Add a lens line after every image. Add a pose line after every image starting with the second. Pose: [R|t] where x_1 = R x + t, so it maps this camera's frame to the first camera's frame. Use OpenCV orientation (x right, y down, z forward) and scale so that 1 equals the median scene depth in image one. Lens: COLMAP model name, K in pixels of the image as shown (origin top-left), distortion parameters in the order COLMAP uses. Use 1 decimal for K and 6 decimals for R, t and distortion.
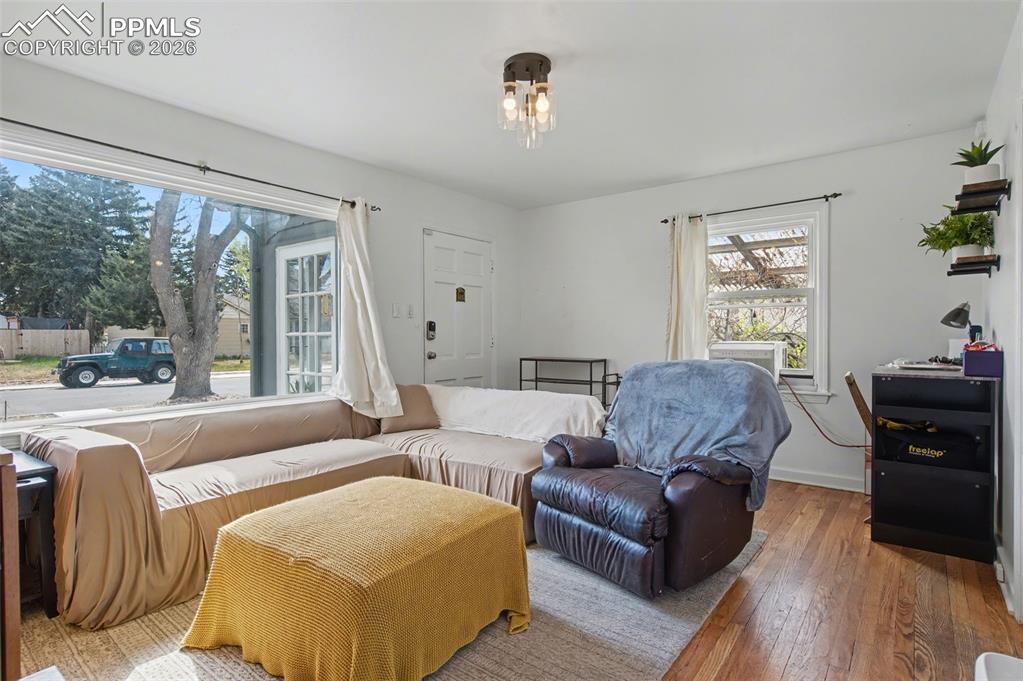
lens RADIAL K [[519.7, 0, 512.7], [0, 519.7, 337.4], [0, 0, 1]] dist [-0.002323, -0.000164]
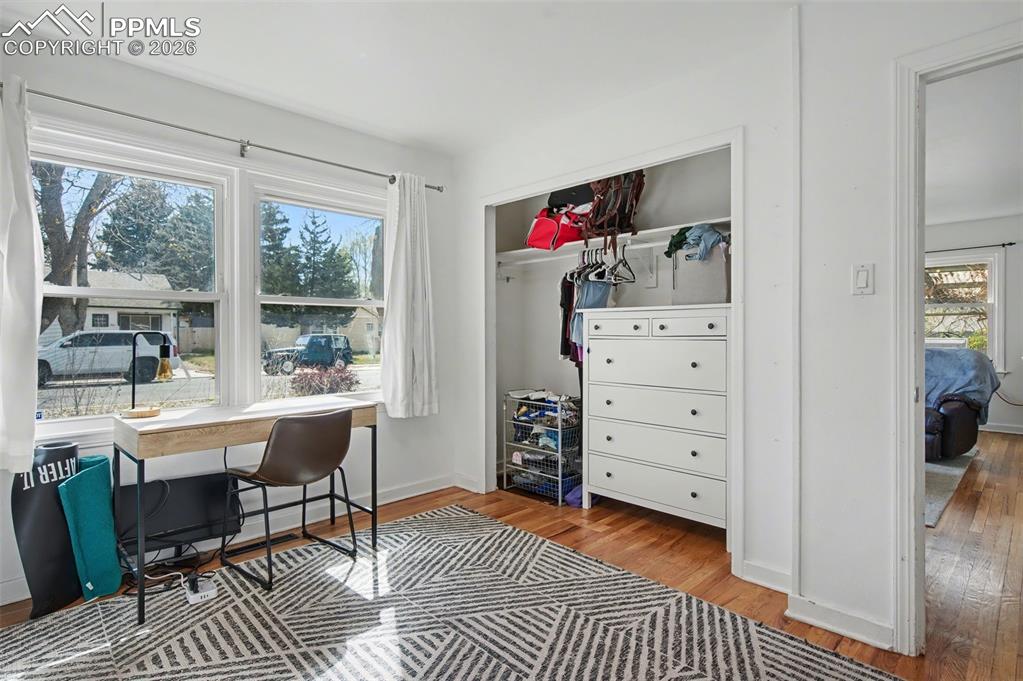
lens RADIAL K [[525.5, 0, 507.5], [0, 525.5, 332.1], [0, 0, 1]] dist [0.002150, 0.000149]
pose [[0.991880, 0.002764, -0.127146, -0.833566], [-0.003646, 0.999971, -0.006699, 0.008190], [0.127124, 0.007108, 0.991861, -0.936362]]
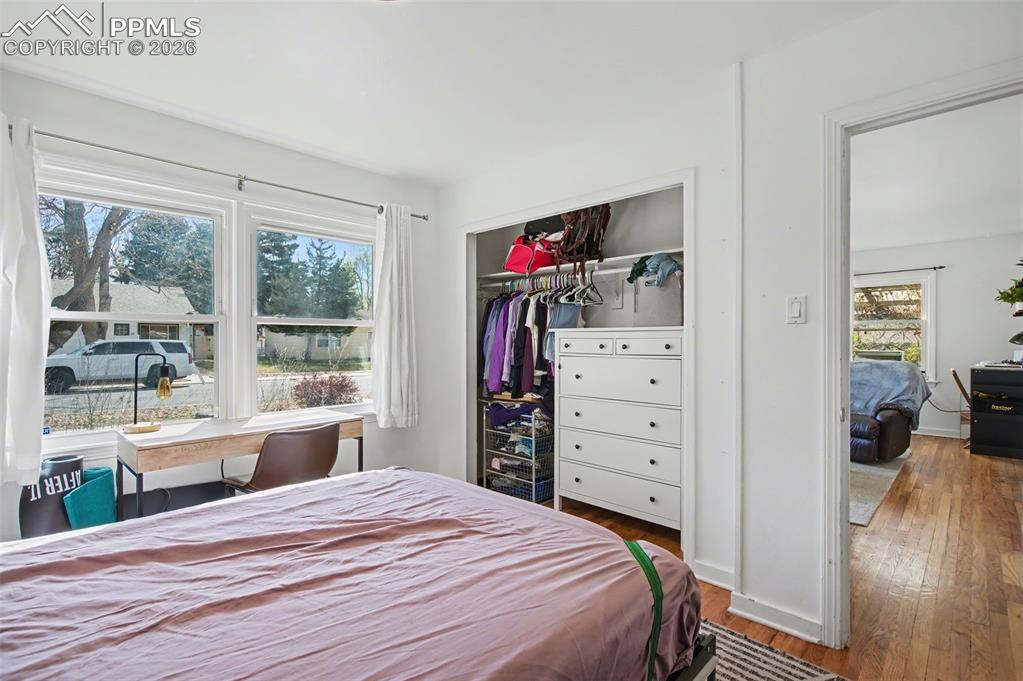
lens RADIAL K [[479.8, 0, 507.4], [0, 479.8, 339.2], [0, 0, 1]] dist [-0.003487, 0.001072]
pose [[0.993972, 0.003723, -0.109572, -0.801287], [-0.004556, 0.999963, -0.007346, -0.017100], [0.109540, 0.007801, 0.993952, -0.933274]]
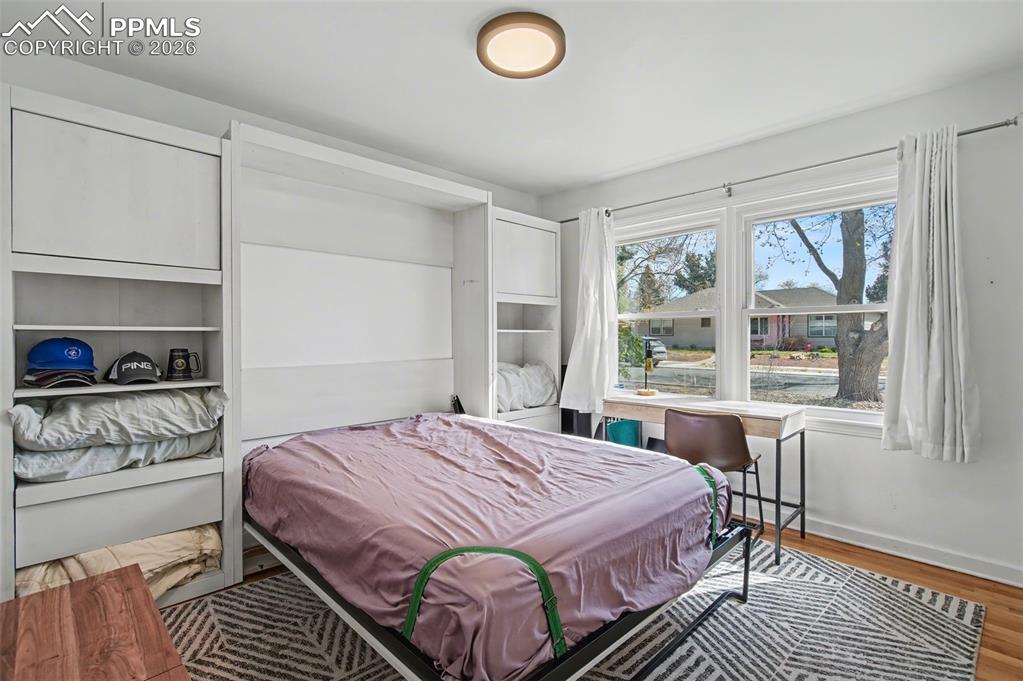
lens RADIAL K [[479.8, 0, 507.4], [0, 479.8, 339.2], [0, 0, 1]] dist [-0.003487, 0.001072]
pose [[-0.137195, 0.010924, -0.990484, -0.278034], [-0.003988, 0.999925, 0.011581, -0.012329], [0.990536, 0.005539, -0.137141, -0.348808]]
